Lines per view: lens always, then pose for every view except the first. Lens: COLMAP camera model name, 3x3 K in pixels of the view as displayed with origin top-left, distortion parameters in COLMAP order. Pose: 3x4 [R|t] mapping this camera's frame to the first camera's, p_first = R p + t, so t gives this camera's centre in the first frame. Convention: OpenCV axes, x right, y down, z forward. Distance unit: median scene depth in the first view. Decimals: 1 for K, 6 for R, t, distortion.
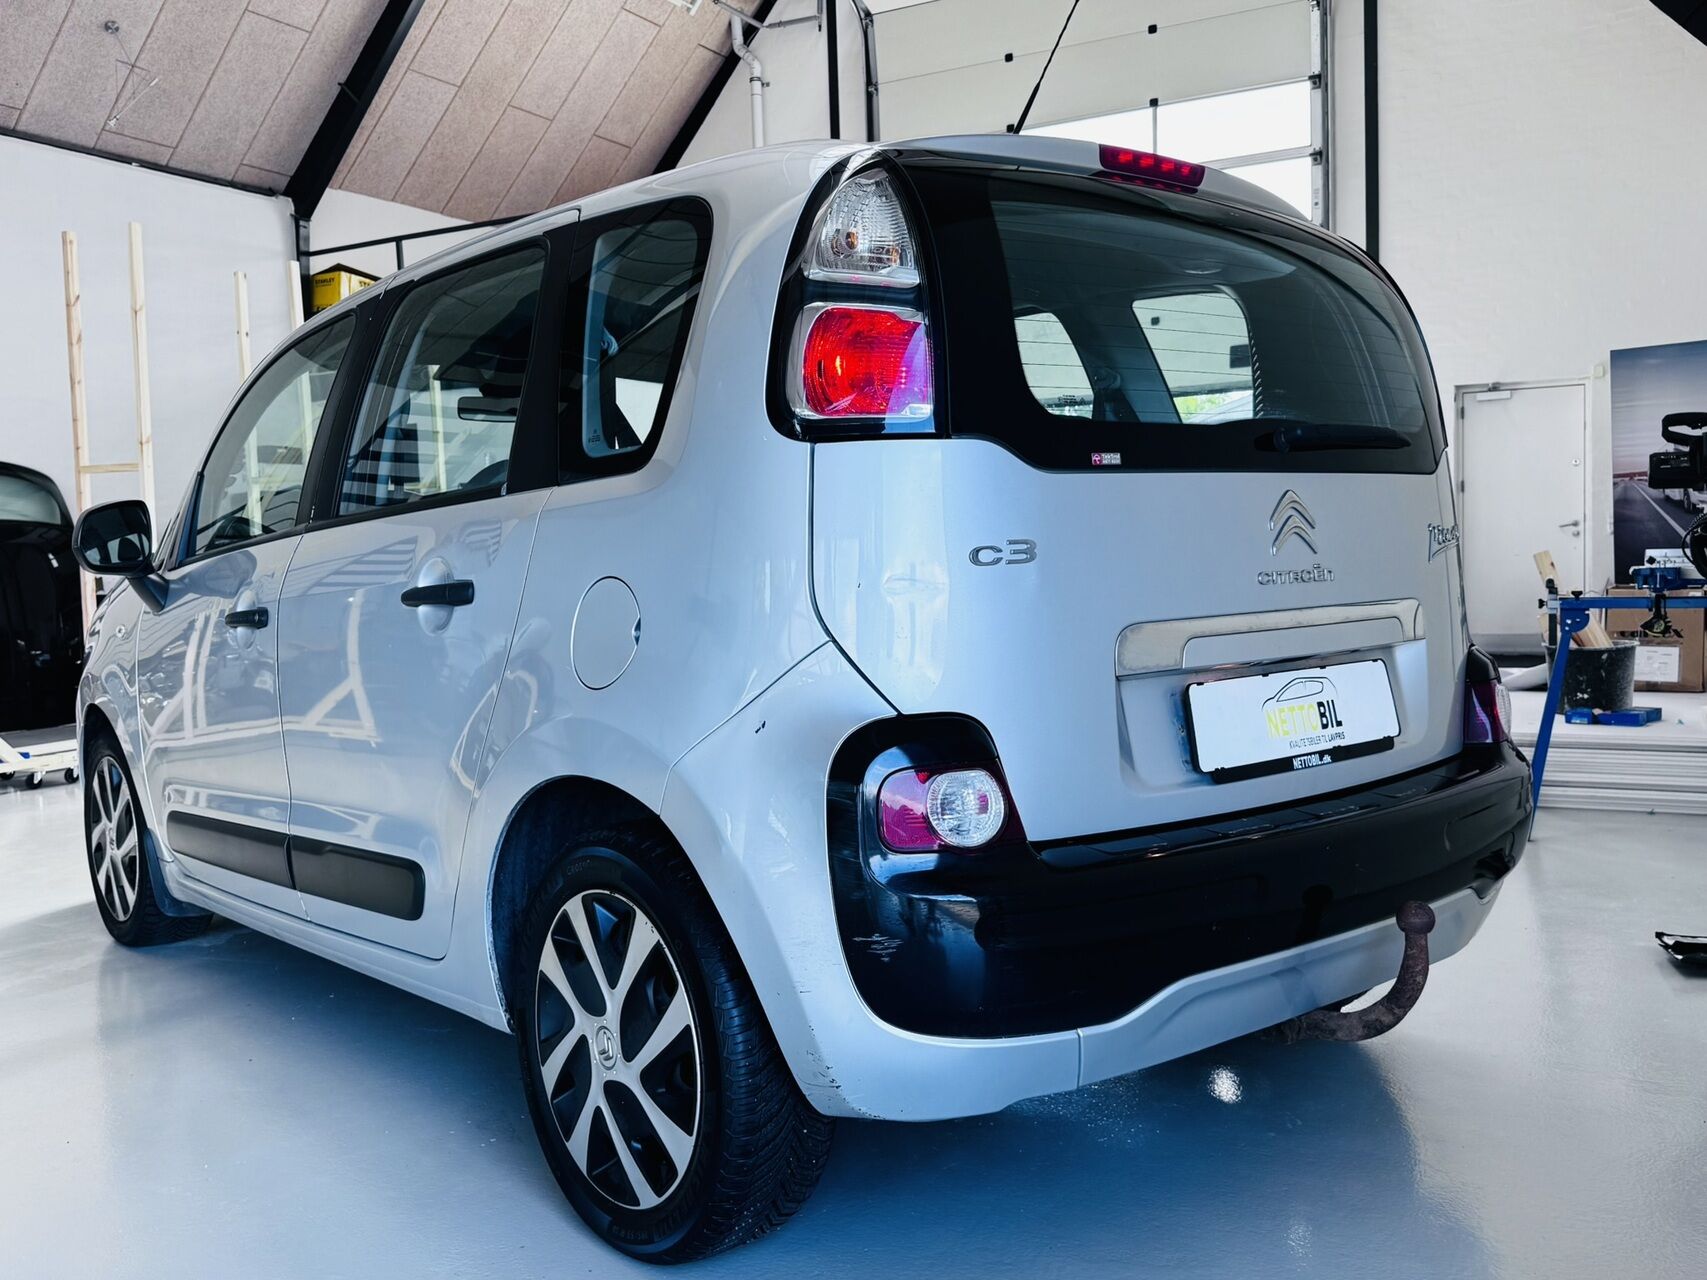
lens RADIAL K [[1533.3, 0, 853.5], [0, 1533.3, 640.0], [0, 0, 1]] dist [0.002111, -0.024288]
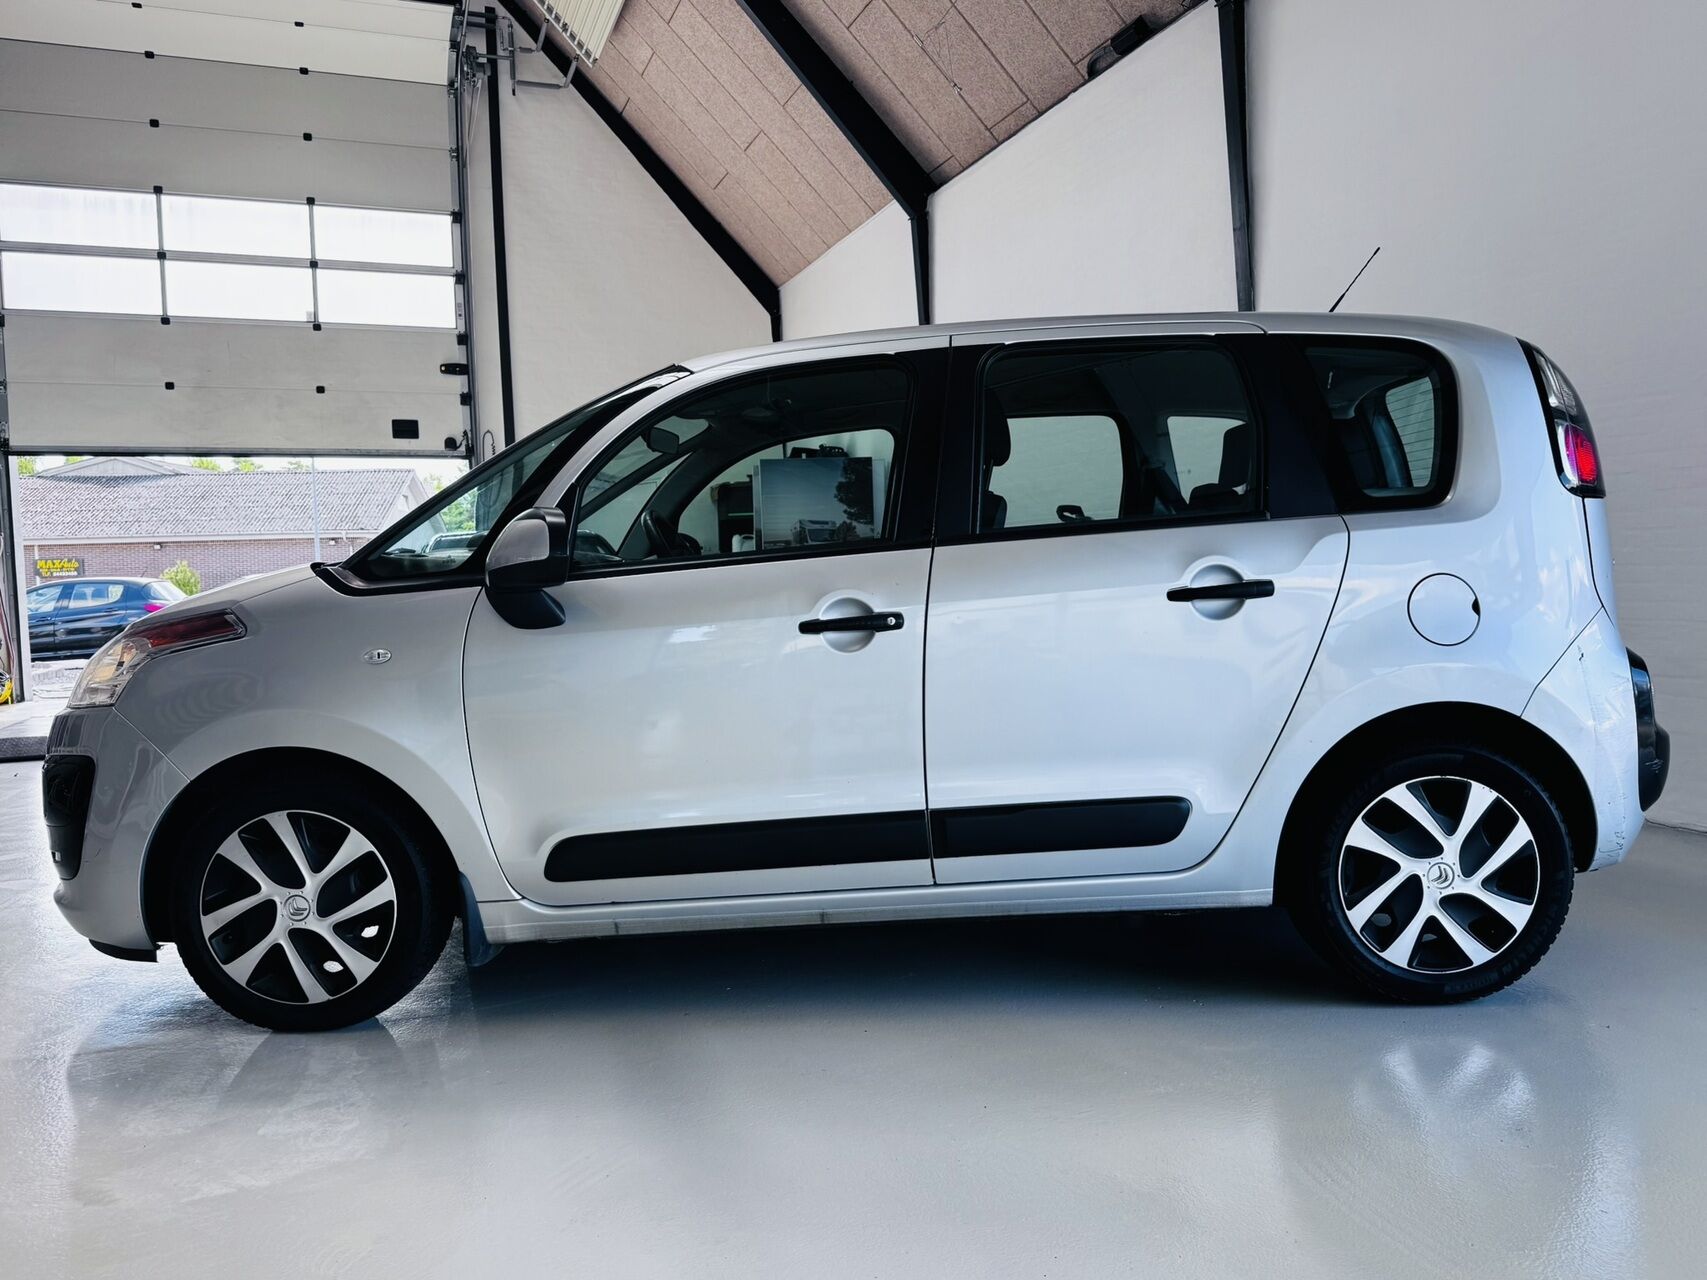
lens RADIAL K [[1251.4, 0, 853.5], [0, 1251.4, 640.0], [0, 0, 1]] dist [-0.002163, -0.001824]
pose [[0.655795, -0.023921, 0.754560, -1.418041], [0.045938, 0.998910, -0.008258, 0.008075], [-0.753540, 0.040078, 0.656179, 0.567439]]
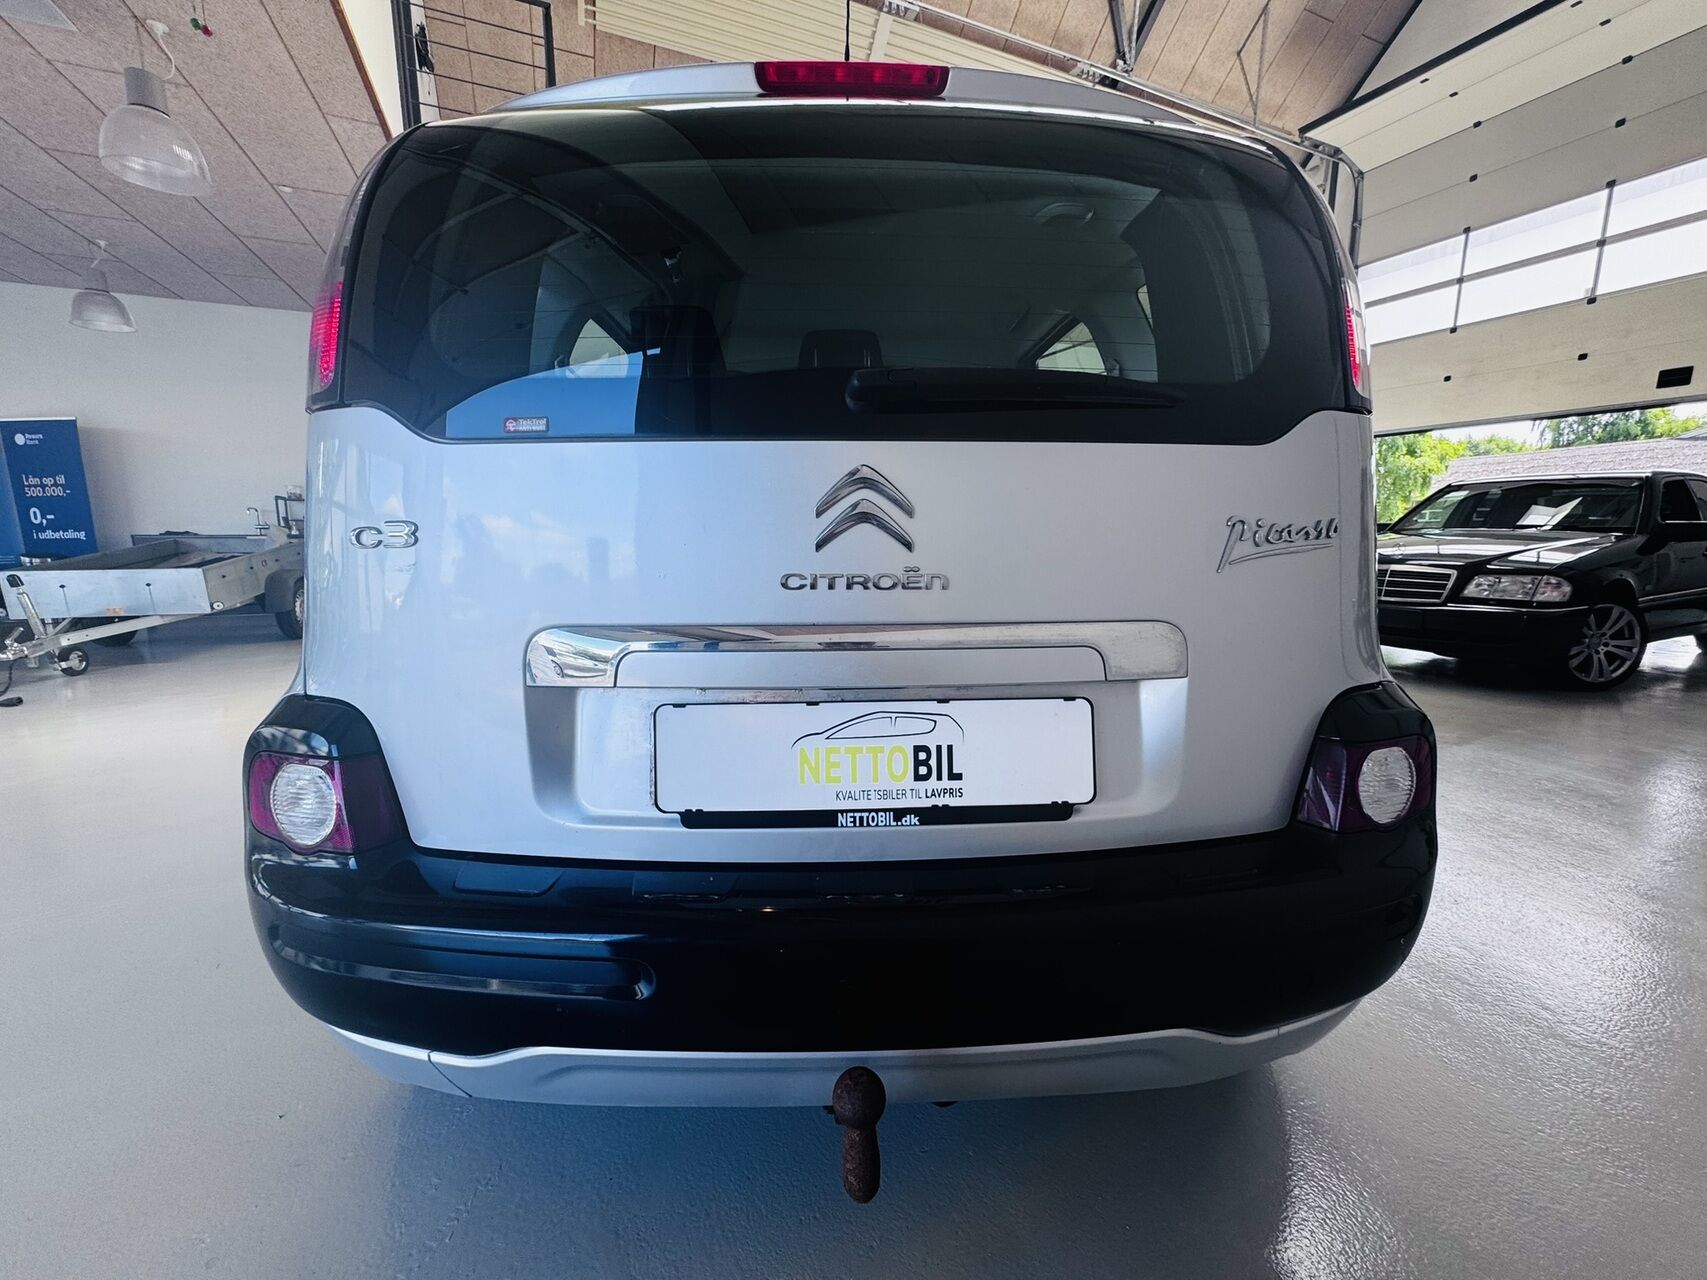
lens RADIAL K [[681.7, 0, 853.5], [0, 681.7, 640.0], [0, 0, 1]] dist [-0.000763, 0.000207]
pose [[0.792112, 0.134618, -0.595346, 0.474705], [-0.062010, 0.988077, 0.140917, -0.058445], [0.607218, -0.074705, 0.791016, 0.711721]]
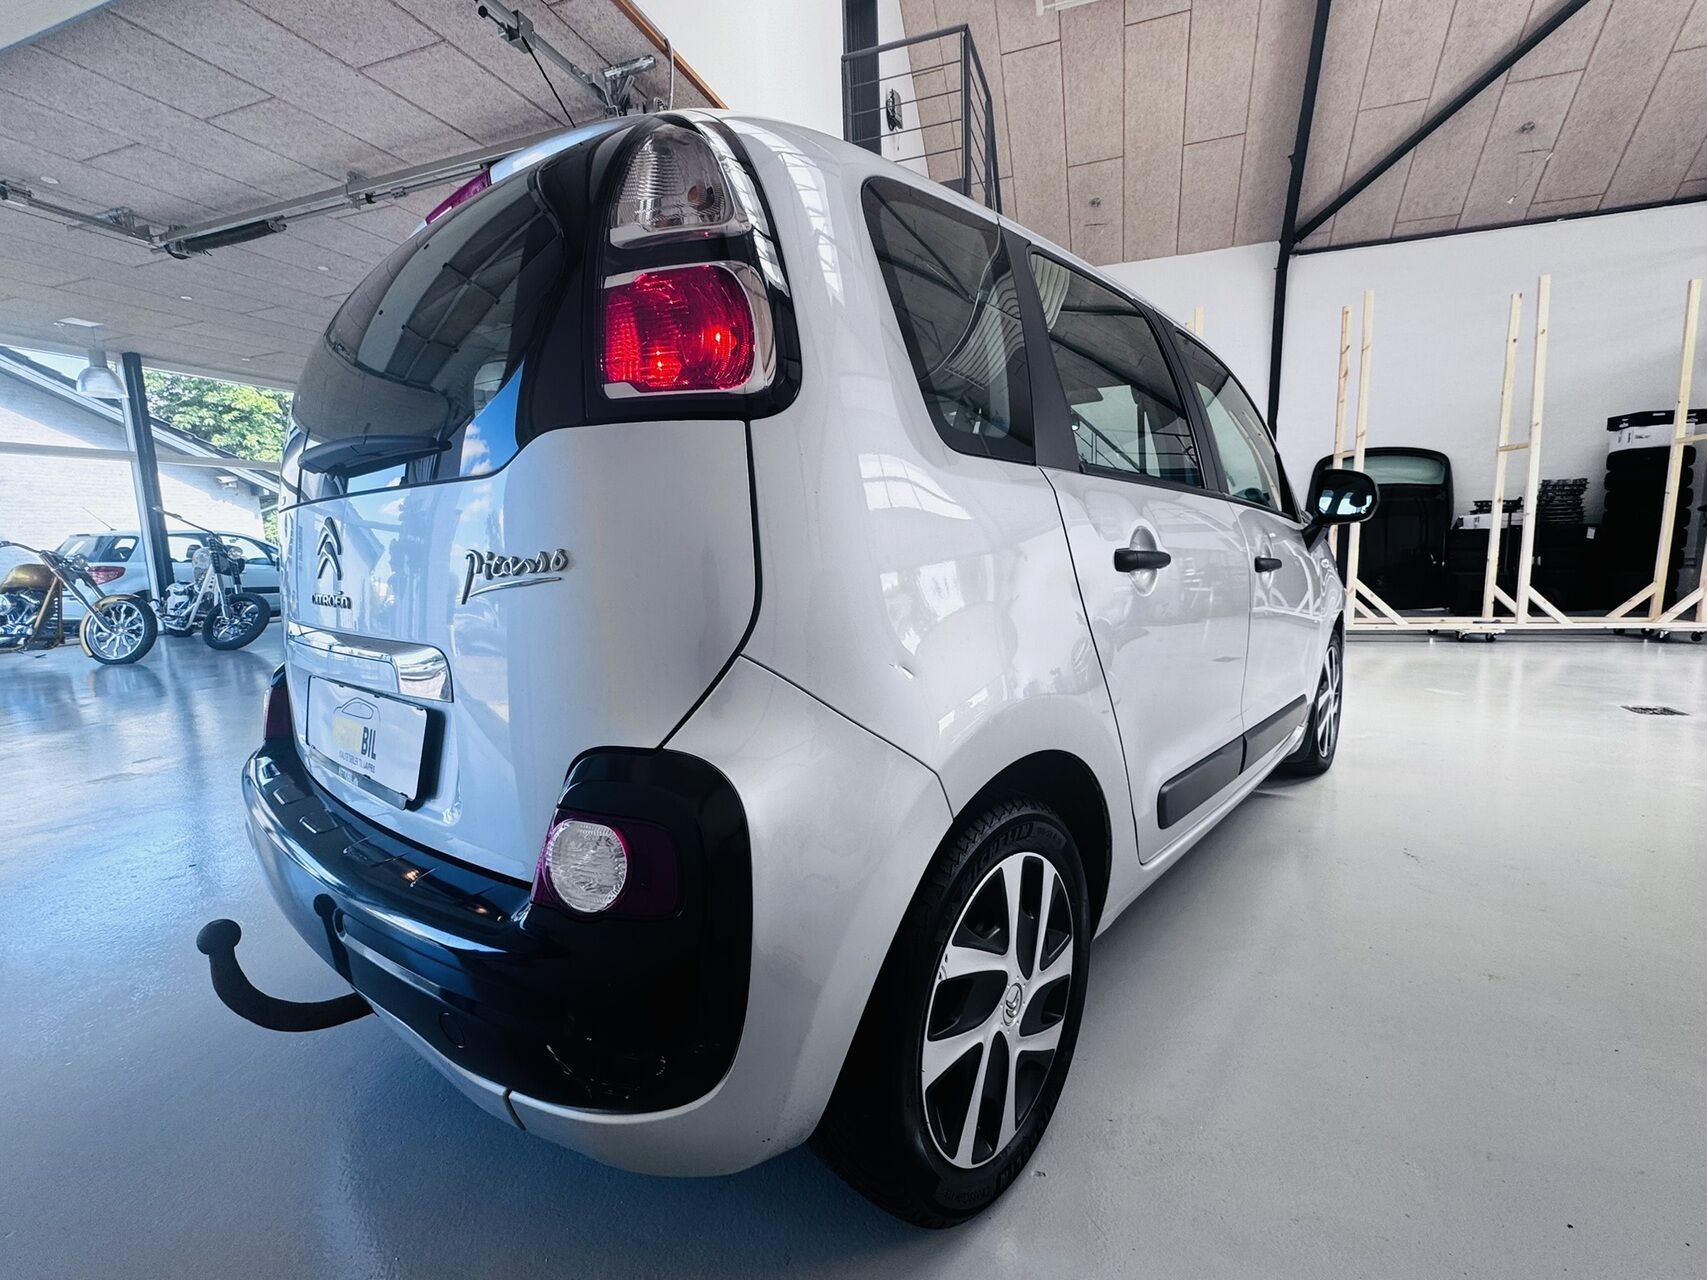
lens RADIAL K [[744.0, 0, 853.5], [0, 744.0, 640.0], [0, 0, 1]] dist [0.003144, 0.000116]
pose [[0.165217, 0.166226, -0.972148, 0.826593], [-0.029342, 0.986087, 0.163623, -0.106703], [0.985821, 0.001492, 0.167795, 1.234609]]
